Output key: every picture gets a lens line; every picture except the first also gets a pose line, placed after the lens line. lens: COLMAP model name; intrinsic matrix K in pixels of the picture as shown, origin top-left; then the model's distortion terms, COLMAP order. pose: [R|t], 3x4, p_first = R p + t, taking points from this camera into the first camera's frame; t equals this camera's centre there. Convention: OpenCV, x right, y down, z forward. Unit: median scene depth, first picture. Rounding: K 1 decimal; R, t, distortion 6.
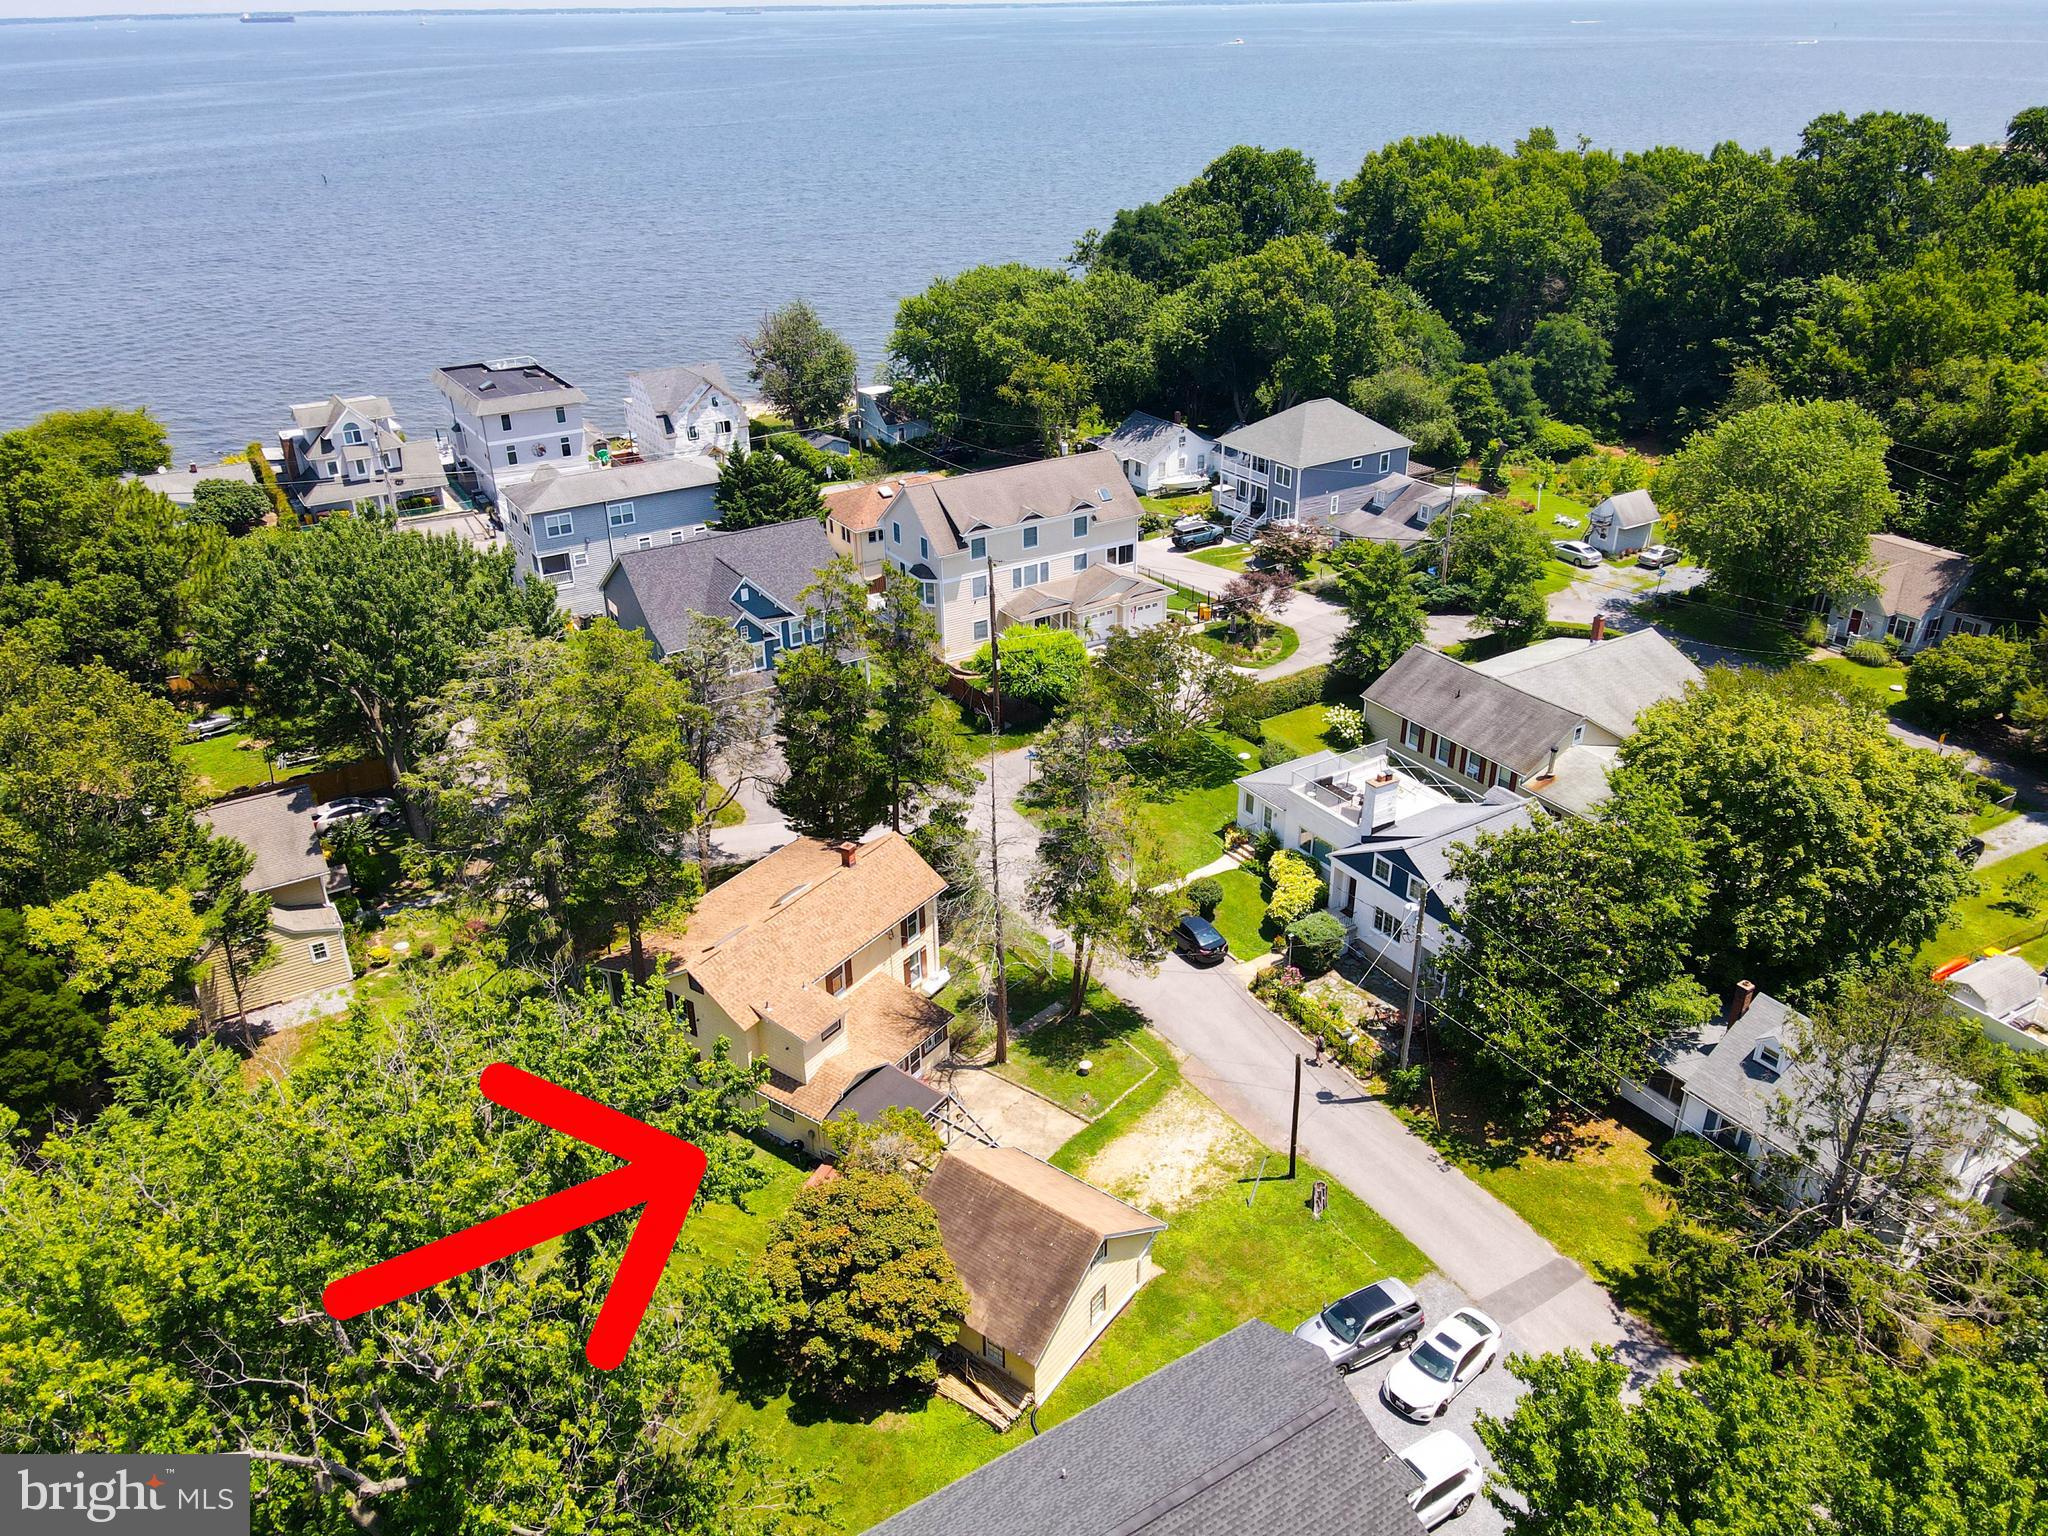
lens RADIAL K [[1488.1, 0, 1025.9], [0, 1488.1, 770.9], [0, 0, 1]] dist [0.007095, 0.007318]
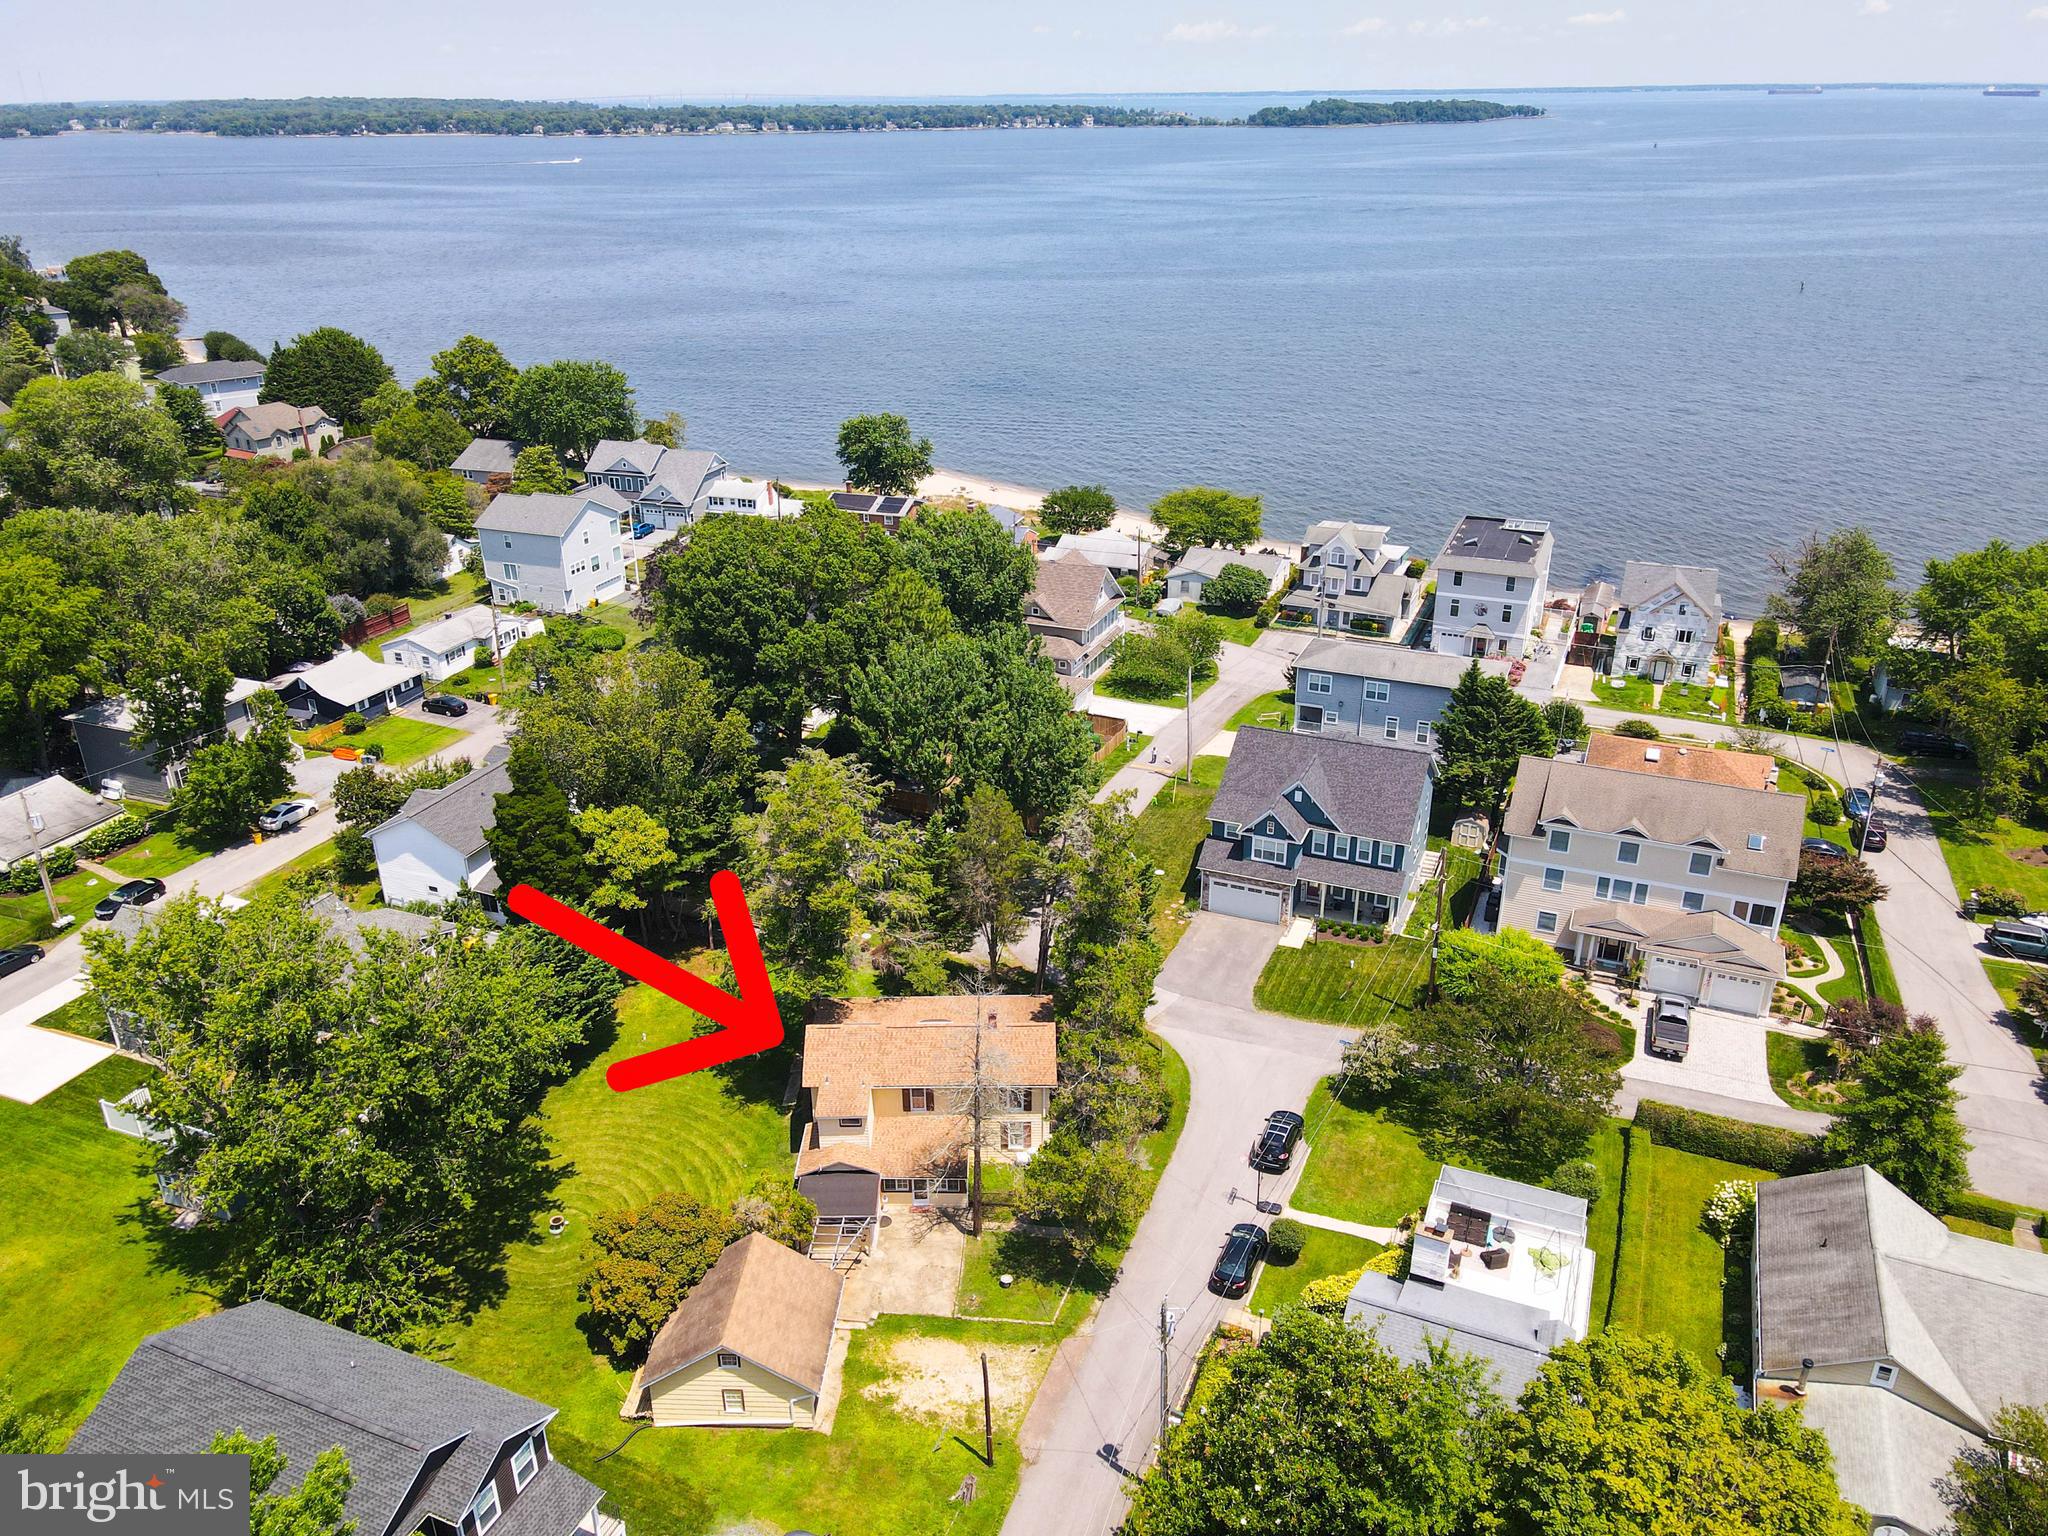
lens RADIAL K [[1488.1, 0, 1024.6], [0, 1488.1, 770.3], [0, 0, 1]] dist [0.007095, 0.007318]
pose [[0.581276, 0.345536, -0.736697, 0.439592], [-0.375641, 0.917064, 0.133743, -0.183426], [0.721812, 0.198993, 0.662865, 0.108512]]
